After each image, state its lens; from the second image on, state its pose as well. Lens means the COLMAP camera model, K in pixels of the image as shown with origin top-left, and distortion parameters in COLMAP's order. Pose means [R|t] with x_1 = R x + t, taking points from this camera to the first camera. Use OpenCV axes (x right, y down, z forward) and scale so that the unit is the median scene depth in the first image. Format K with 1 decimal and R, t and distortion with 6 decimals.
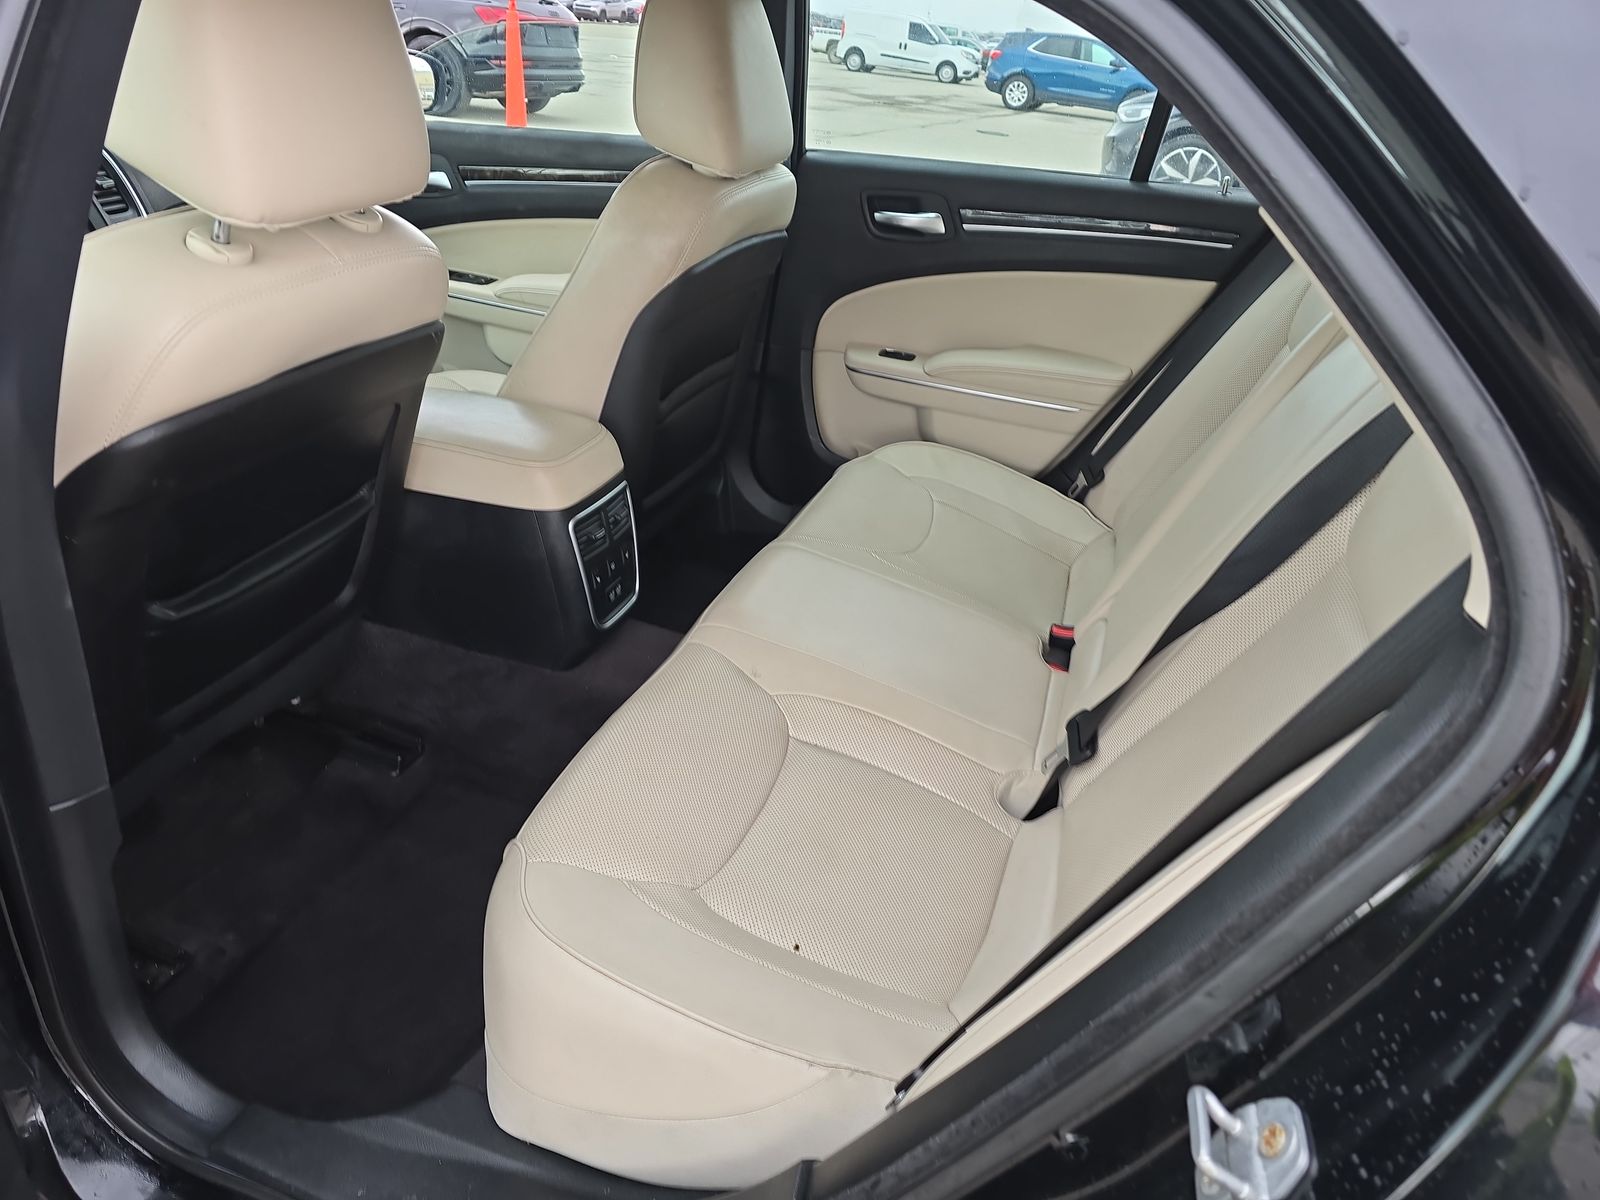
lens RADIAL K [[1054.9, 0, 800.0], [0, 1054.9, 600.0], [0, 0, 1]] dist [0.064401, -0.056838]
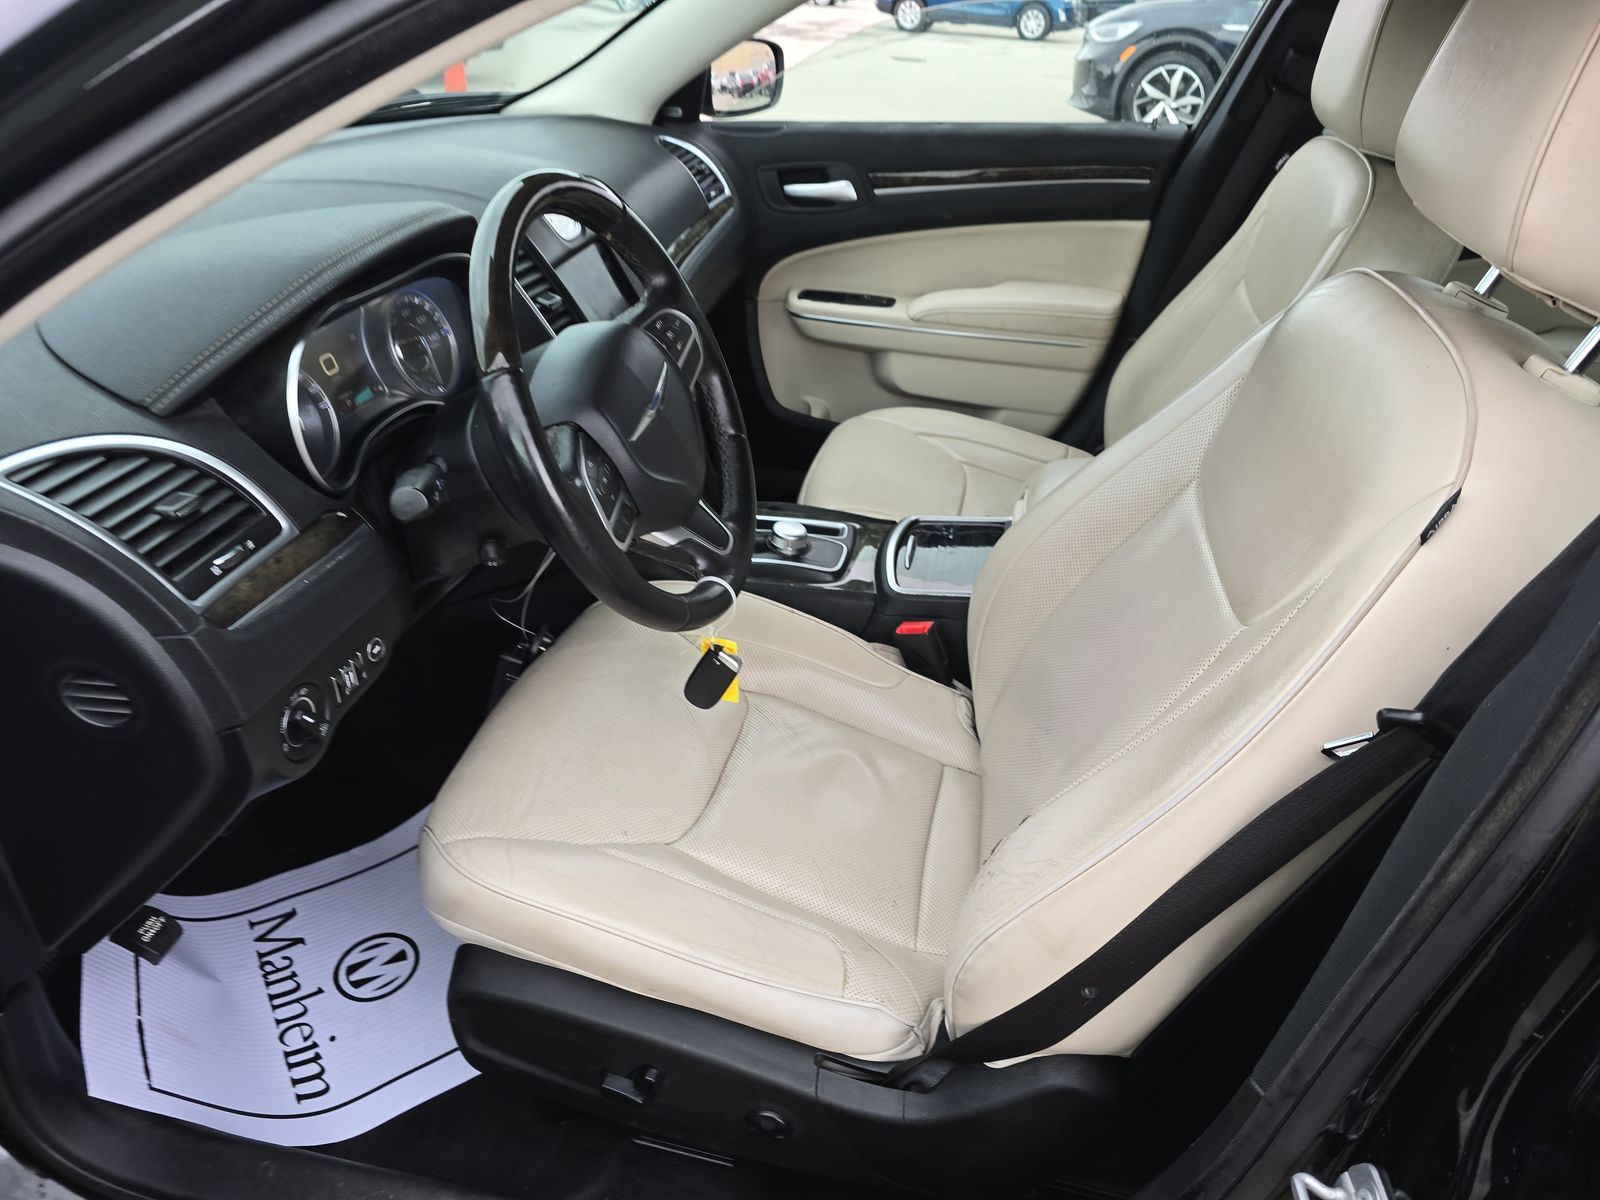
lens RADIAL K [[1075.0, 0, 814.0], [0, 1075.0, 602.7], [0, 0, 1]] dist [0.053533, -0.055054]
pose [[0.983798, -0.126013, 0.127527, -0.139178], [0.119172, 0.991062, 0.059950, -0.032363], [-0.133942, -0.043781, 0.990022, 0.034021]]
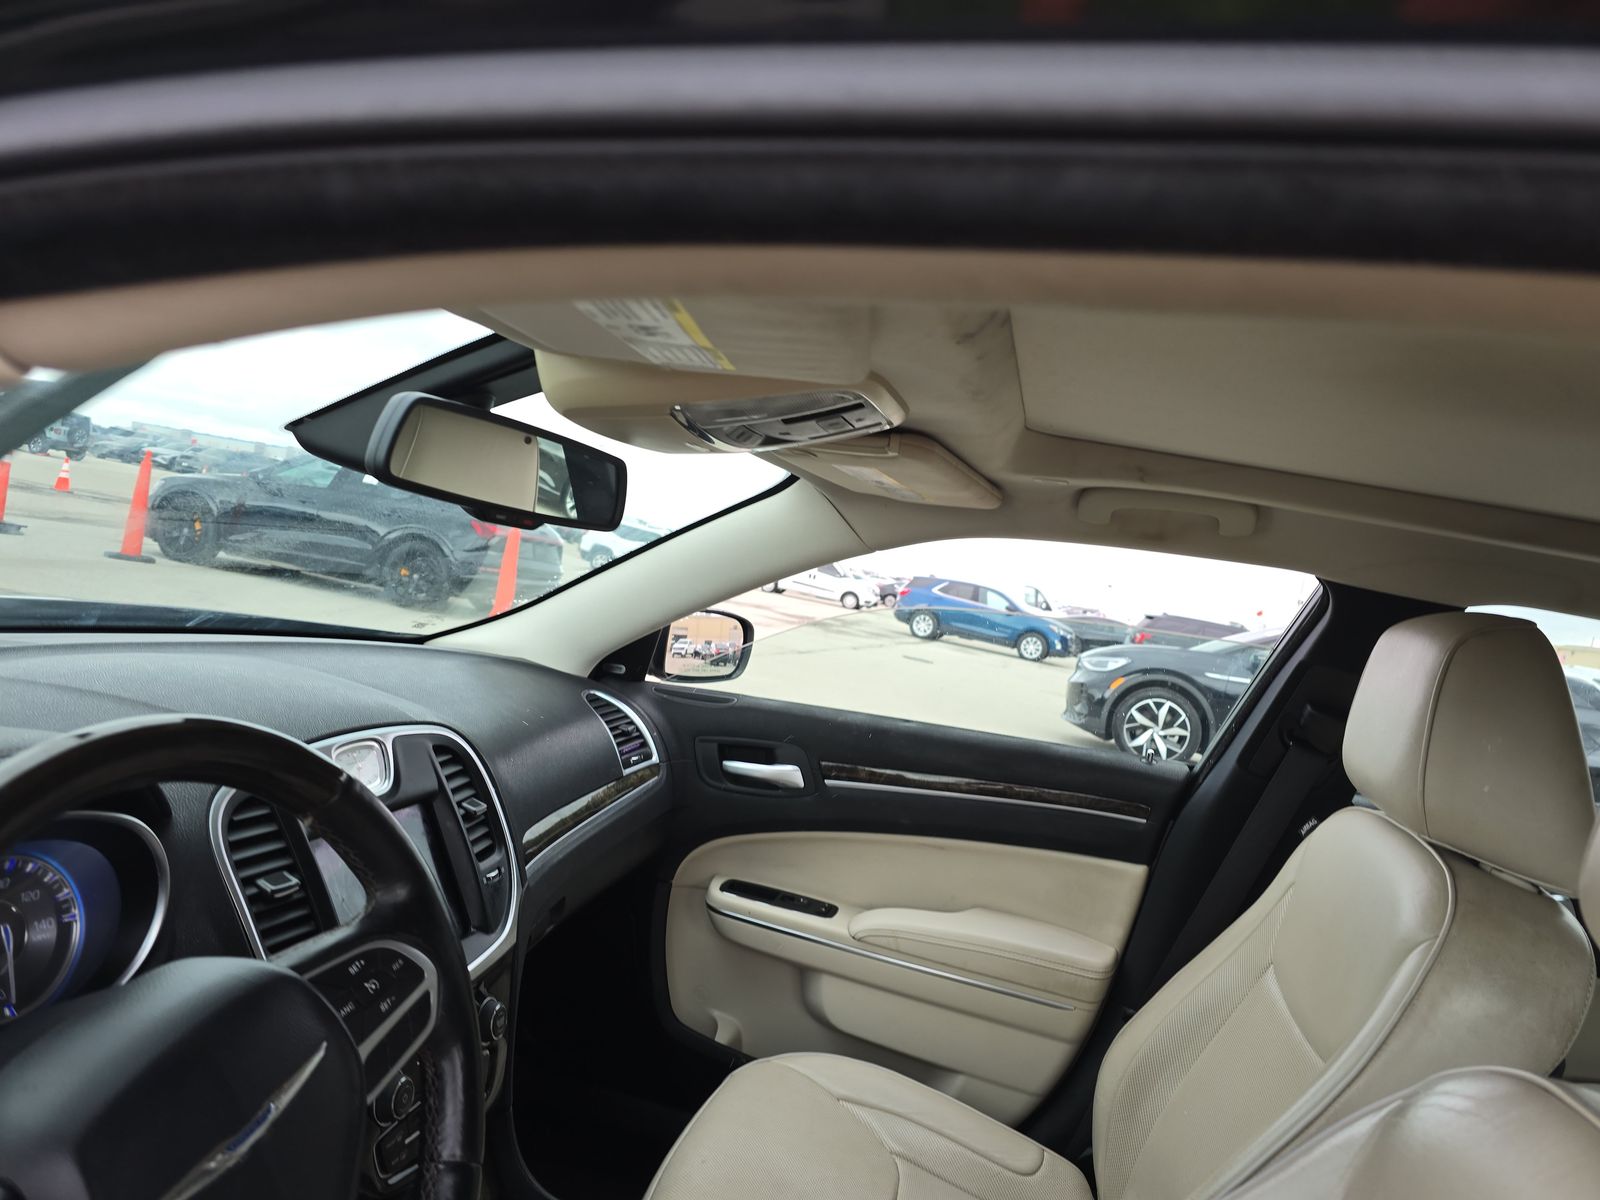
lens RADIAL K [[1054.9, 0, 800.0], [0, 1054.9, 600.0], [0, 0, 1]] dist [0.064401, -0.056838]
pose [[0.988059, 0.086279, 0.127655, -0.117882], [-0.022960, 0.901710, -0.431732, -0.050258], [-0.152357, 0.423645, 0.892923, 0.077913]]
